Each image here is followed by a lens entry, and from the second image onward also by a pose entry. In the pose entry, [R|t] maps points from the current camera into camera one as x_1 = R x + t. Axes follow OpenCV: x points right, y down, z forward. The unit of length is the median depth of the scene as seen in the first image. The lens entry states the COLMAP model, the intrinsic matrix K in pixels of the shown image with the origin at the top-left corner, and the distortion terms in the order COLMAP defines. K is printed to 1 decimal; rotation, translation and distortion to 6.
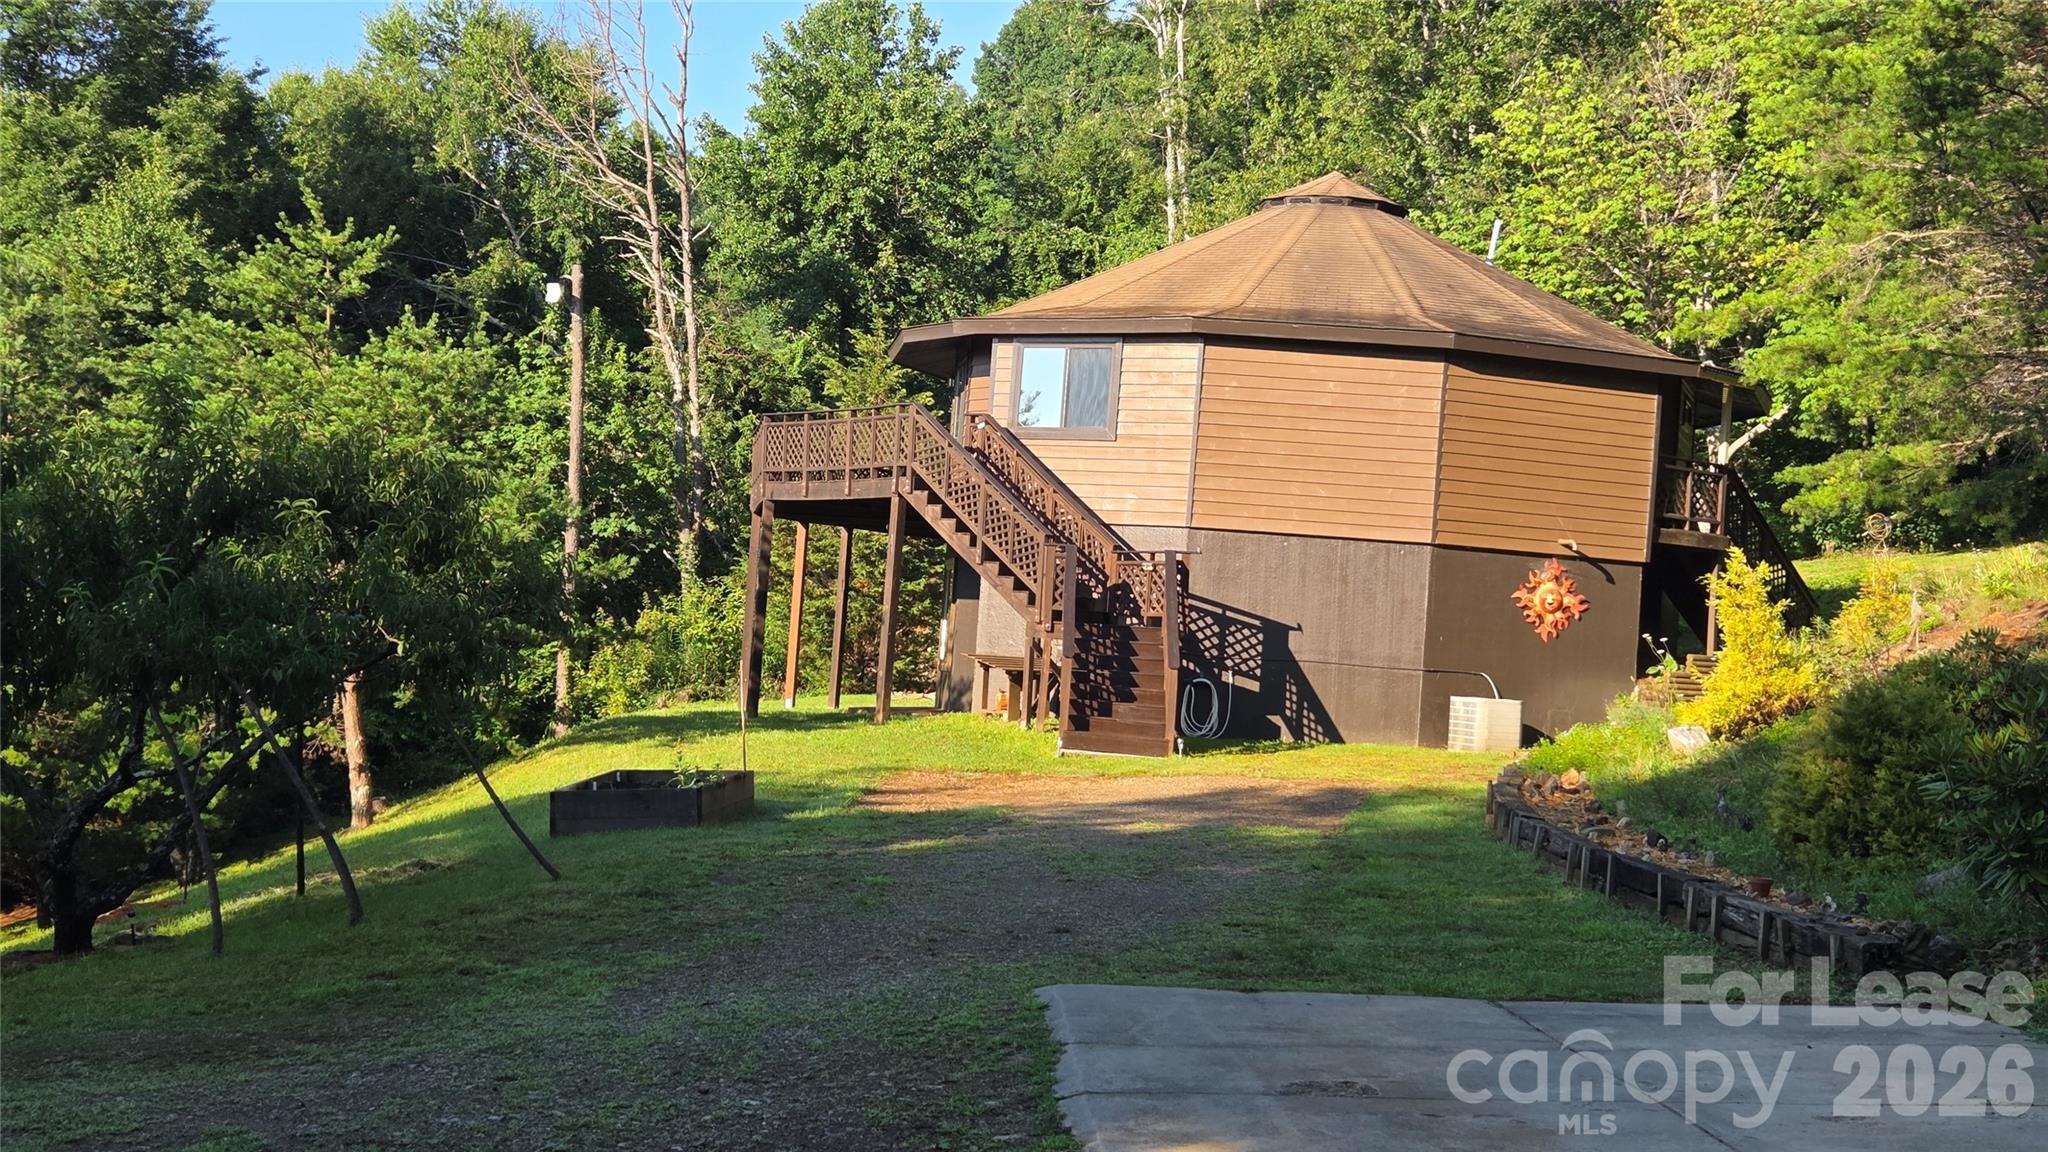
lens RADIAL K [[2678.7, 0, 1049.2], [0, 2678.7, 521.2], [0, 0, 1]] dist [0.126750, -0.004597]
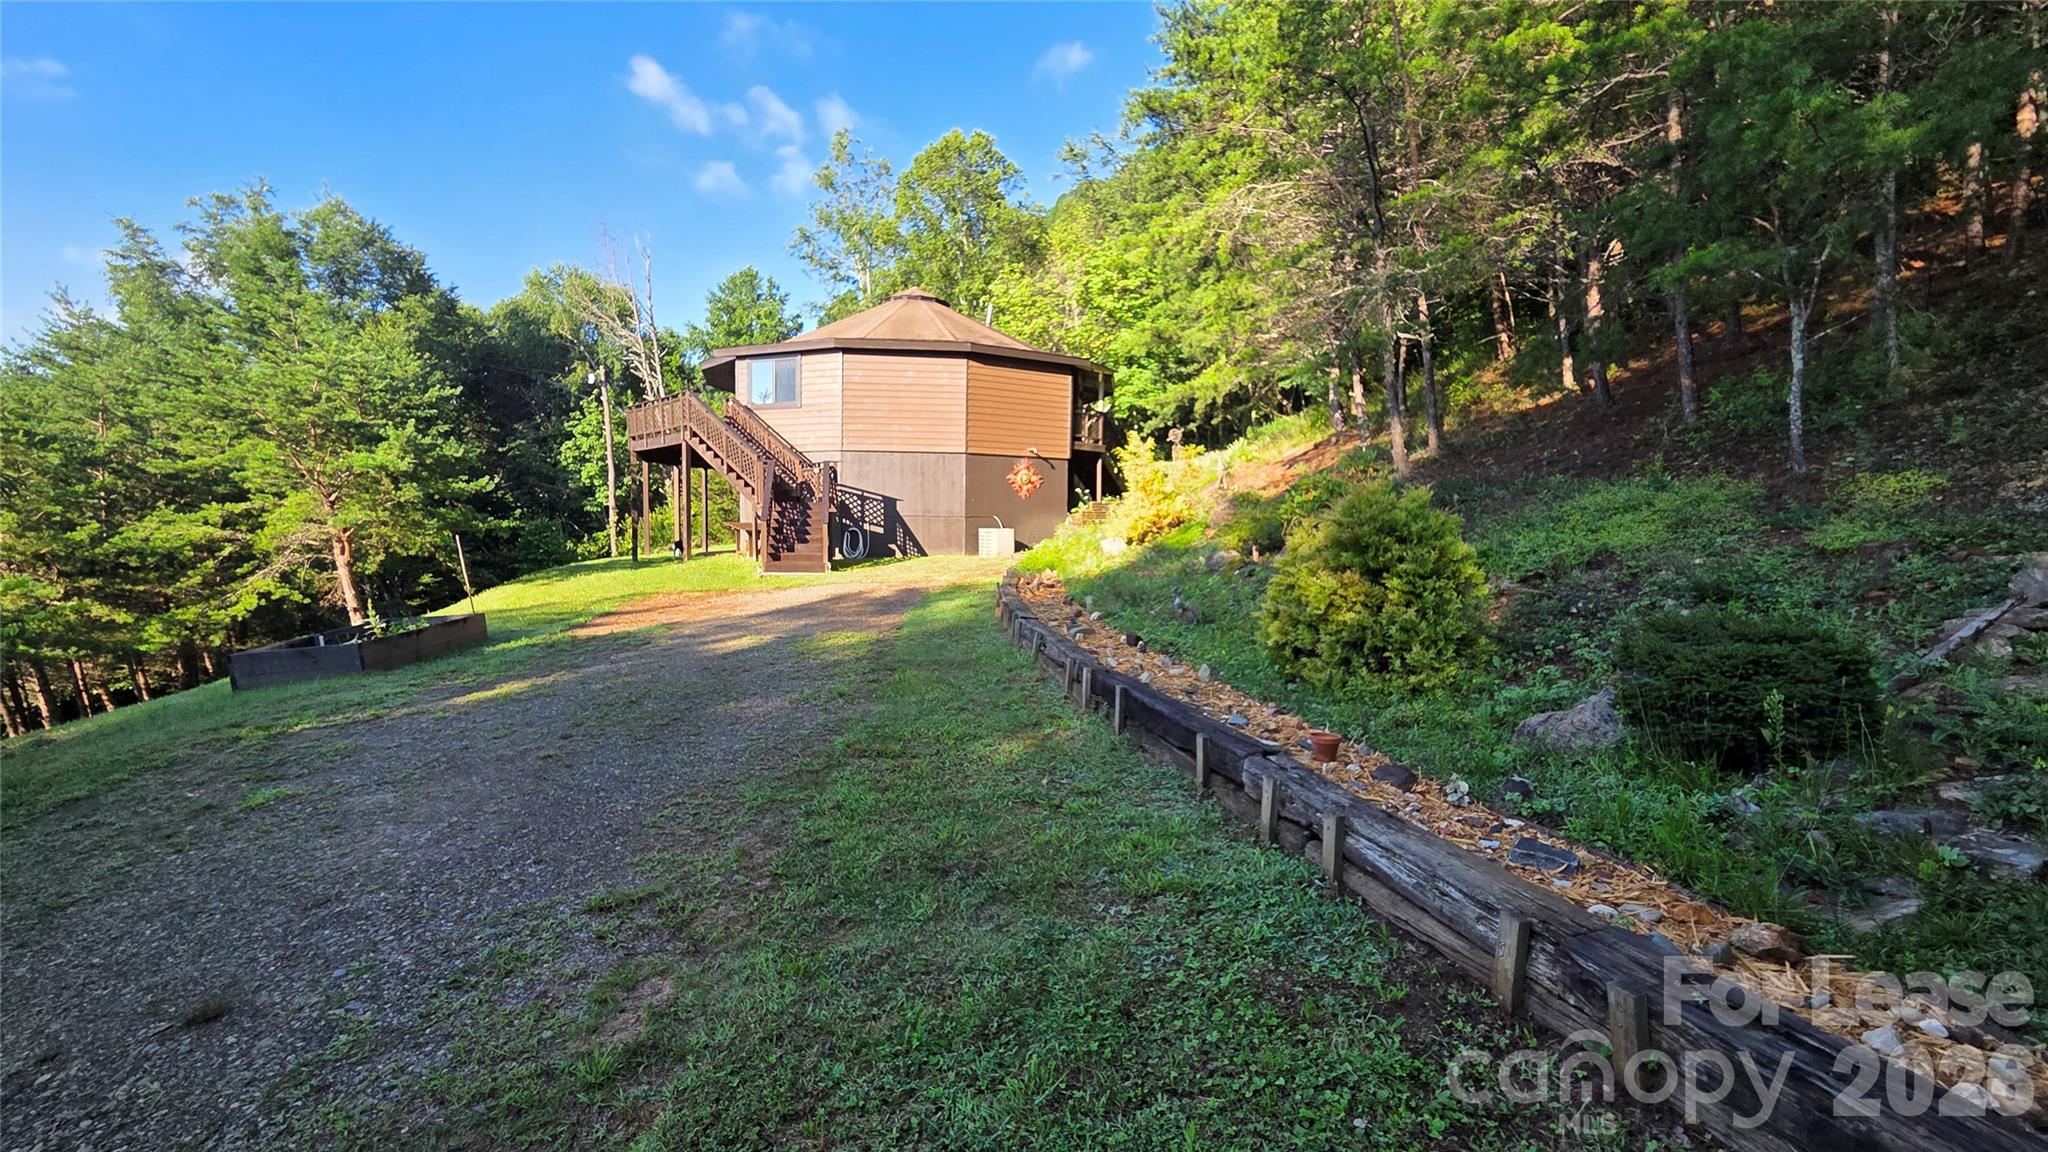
lens RADIAL K [[818.2, 0, 1011.4], [0, 818.2, 578.9], [0, 0, 1]] dist [-0.001761, -0.000329]
pose [[0.983063, -0.073180, 0.168026, 0.066880], [0.051994, 0.990514, 0.127199, 0.025275], [-0.175740, -0.116308, 0.977542, 0.389472]]
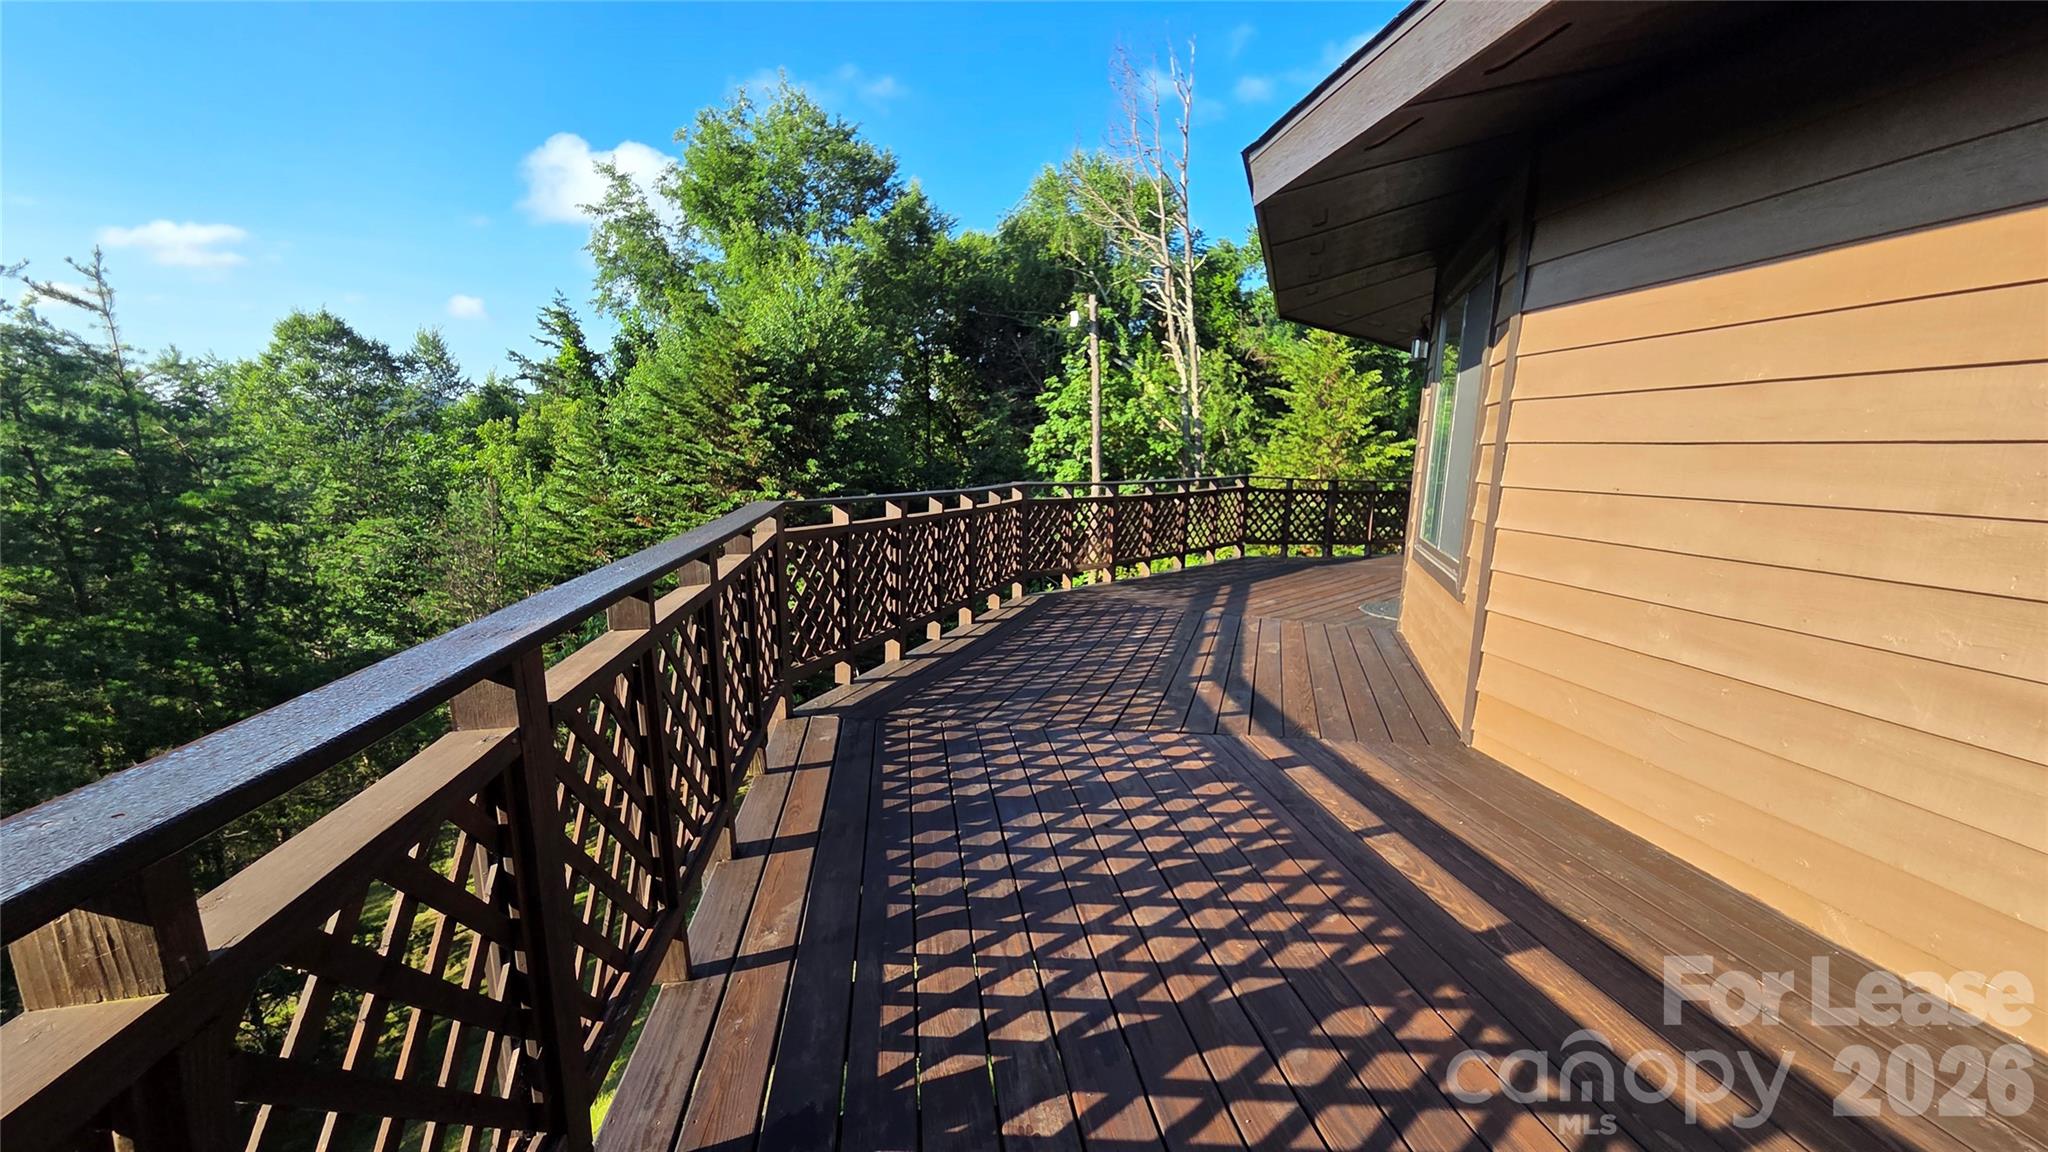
lens RADIAL K [[818.2, 0, 1011.4], [0, 818.2, 578.9], [0, 0, 1]] dist [-0.001761, -0.000329]
pose [[0.892634, 0.028887, -0.449856, -0.041704], [0.055341, 0.983373, 0.172959, -0.049494], [0.447372, -0.179285, 0.876194, 1.017212]]
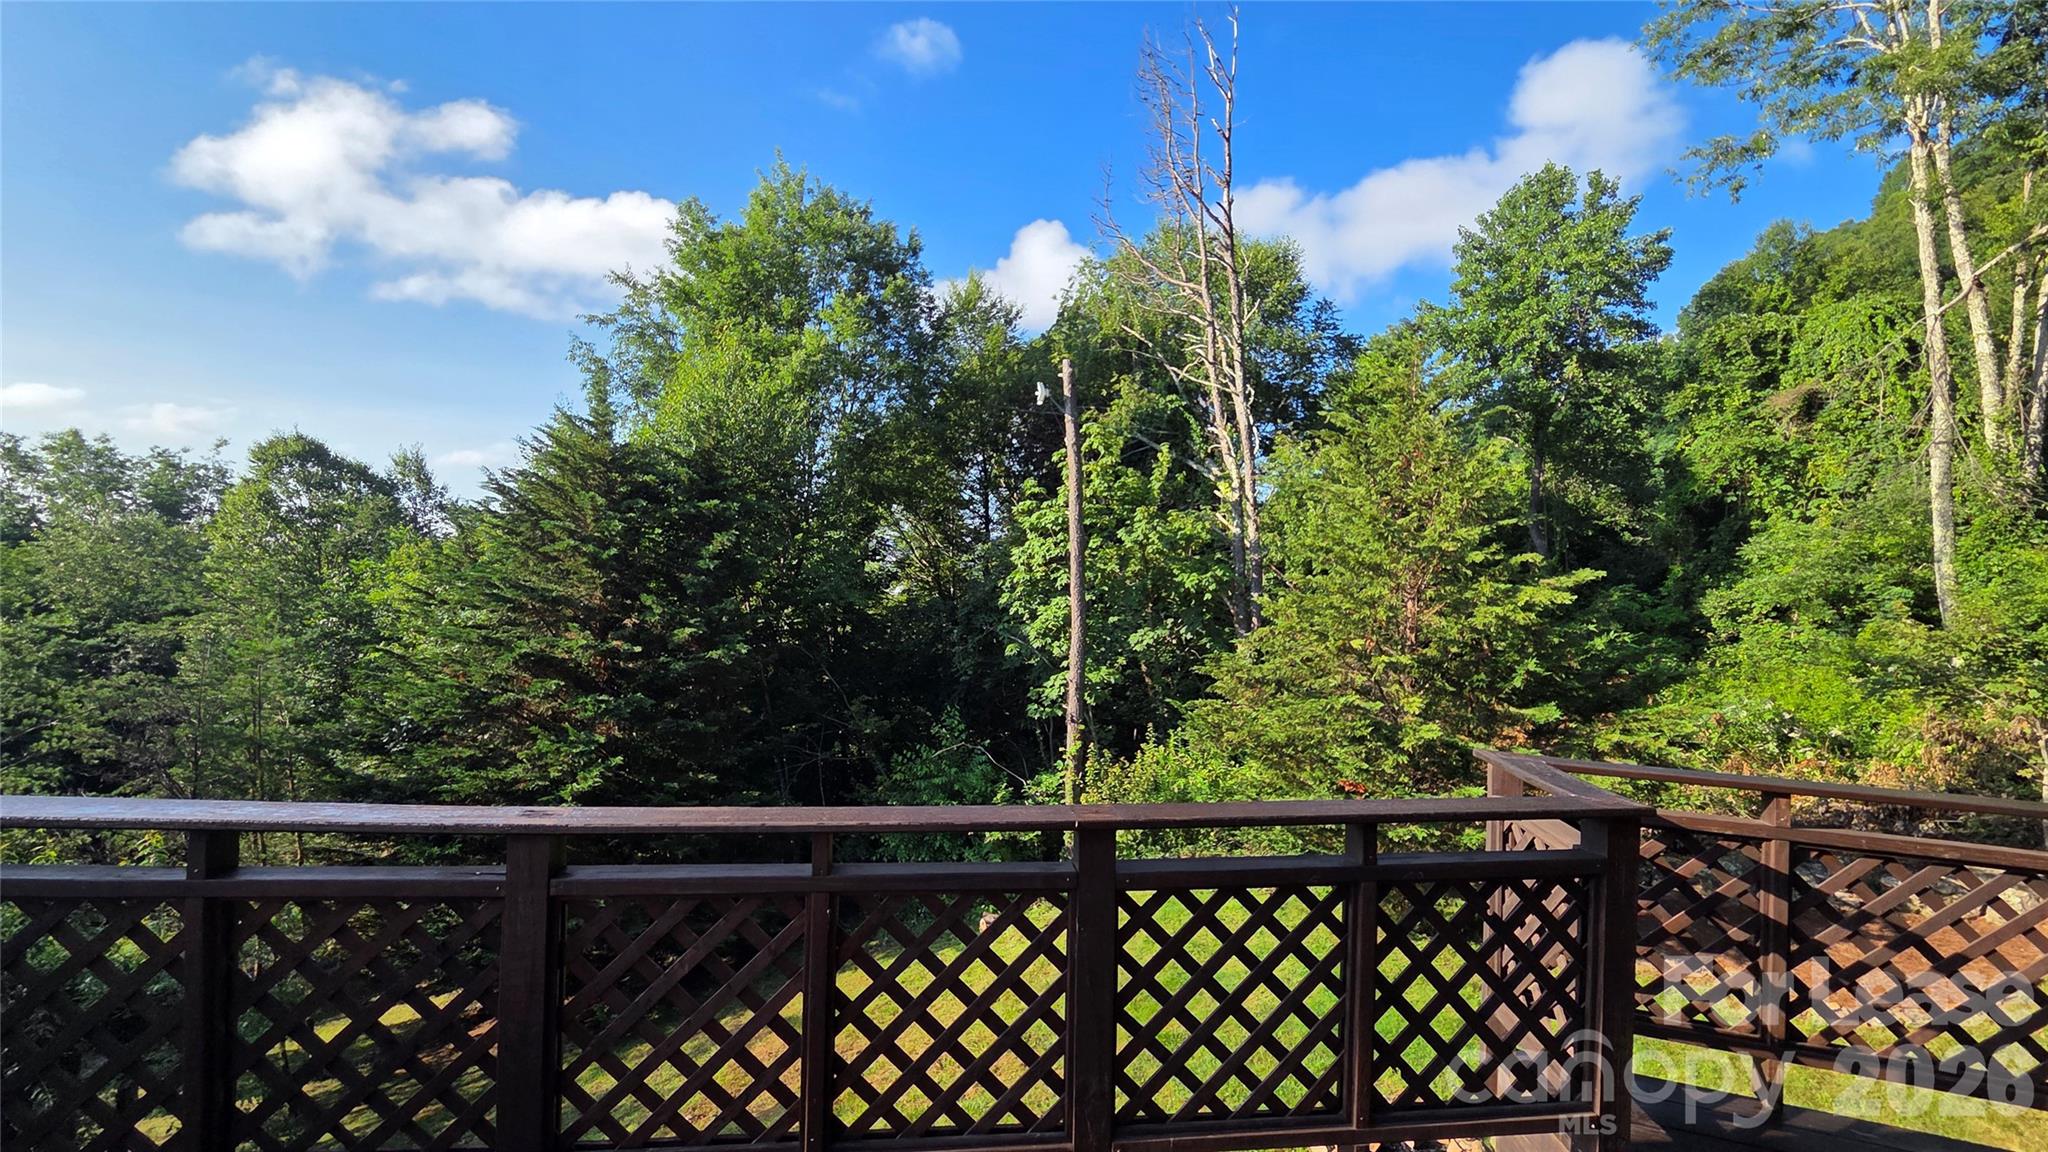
lens RADIAL K [[818.2, 0, 1011.4], [0, 818.2, 578.9], [0, 0, 1]] dist [-0.001761, -0.000329]
pose [[0.748307, -0.033260, -0.662518, -0.012572], [0.054797, 0.998428, 0.011768, -0.042762], [0.661085, -0.045110, 0.748954, 1.299205]]
